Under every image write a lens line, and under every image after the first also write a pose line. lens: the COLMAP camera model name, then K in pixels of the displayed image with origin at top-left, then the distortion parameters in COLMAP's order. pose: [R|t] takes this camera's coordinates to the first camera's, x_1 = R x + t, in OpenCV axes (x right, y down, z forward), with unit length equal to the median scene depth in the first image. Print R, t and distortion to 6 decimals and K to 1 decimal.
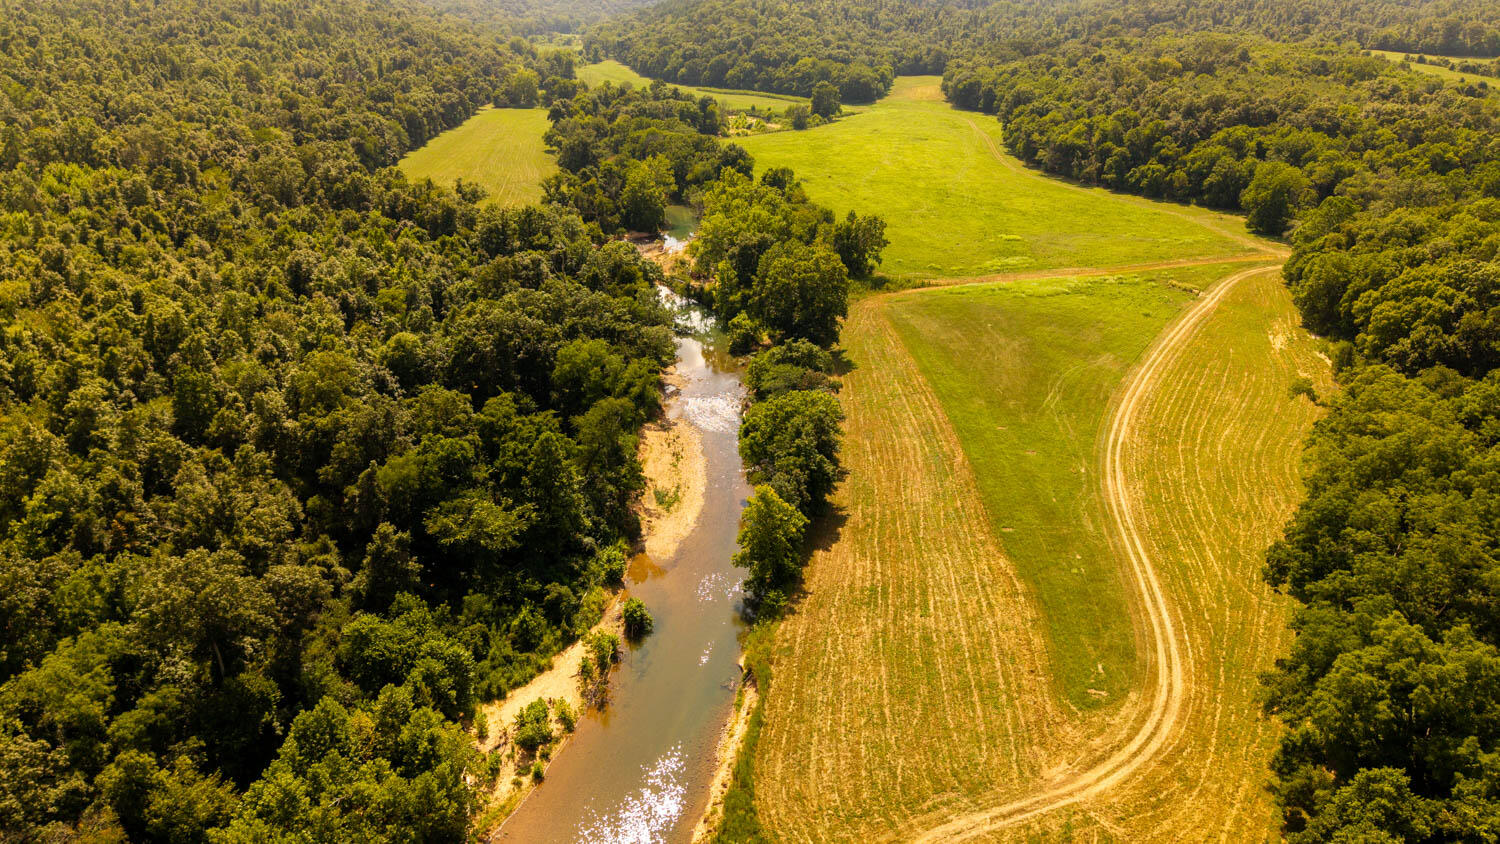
lens RADIAL K [[994.7, 0, 744.5], [0, 994.7, 432.6], [0, 0, 1]] dist [0.055737, -0.064904]
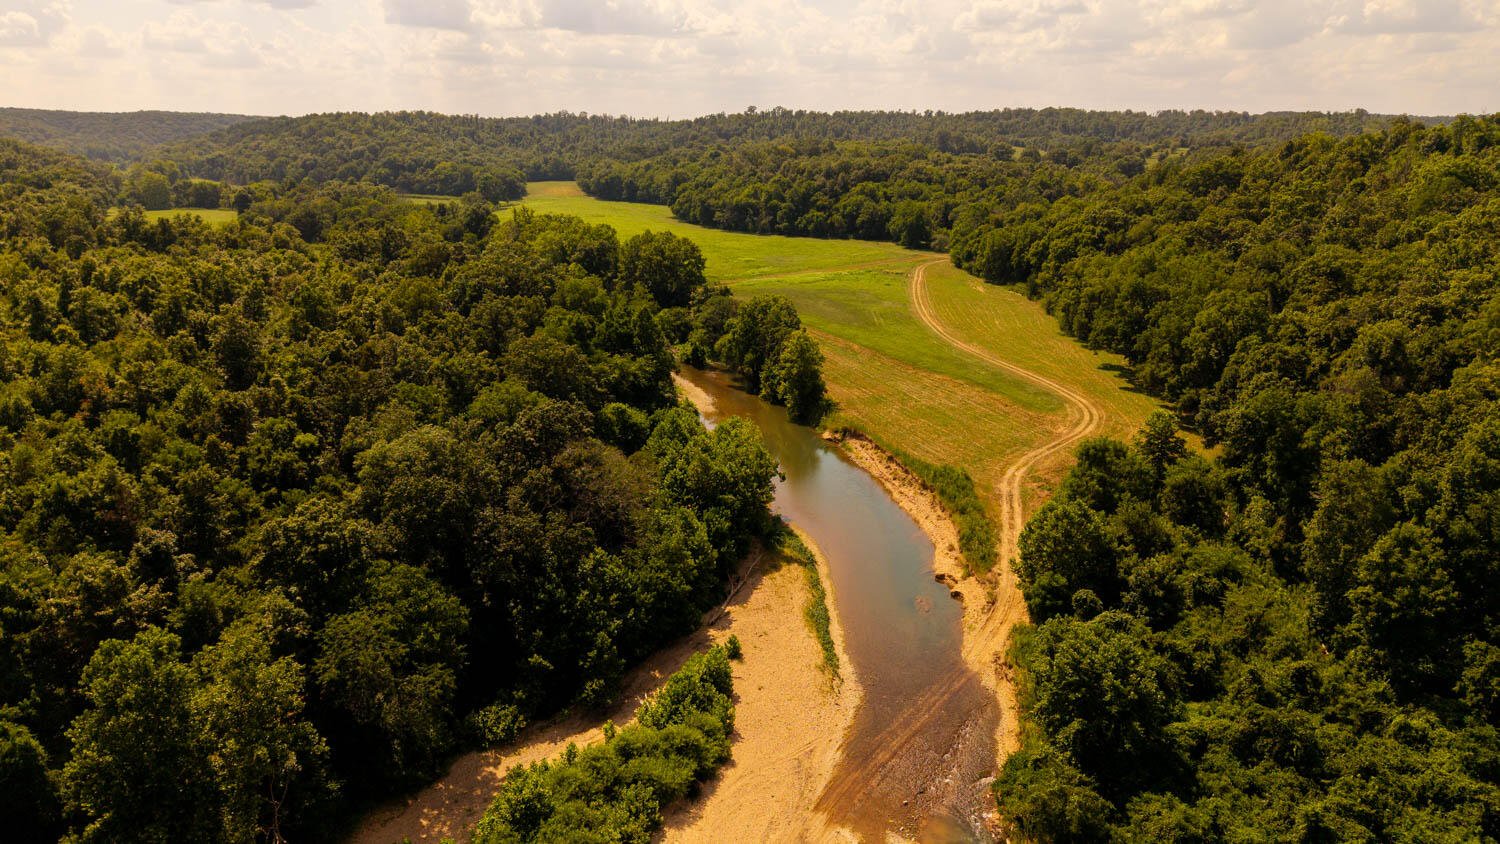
lens RADIAL K [[994.7, 0, 744.5], [0, 994.7, 432.6], [0, 0, 1]] dist [0.055737, -0.064904]
pose [[0.908220, -0.123148, 0.399963, -0.212782], [0.171552, 0.981289, -0.087418, 0.101639], [-0.381714, 0.148009, 0.912353, -0.081592]]
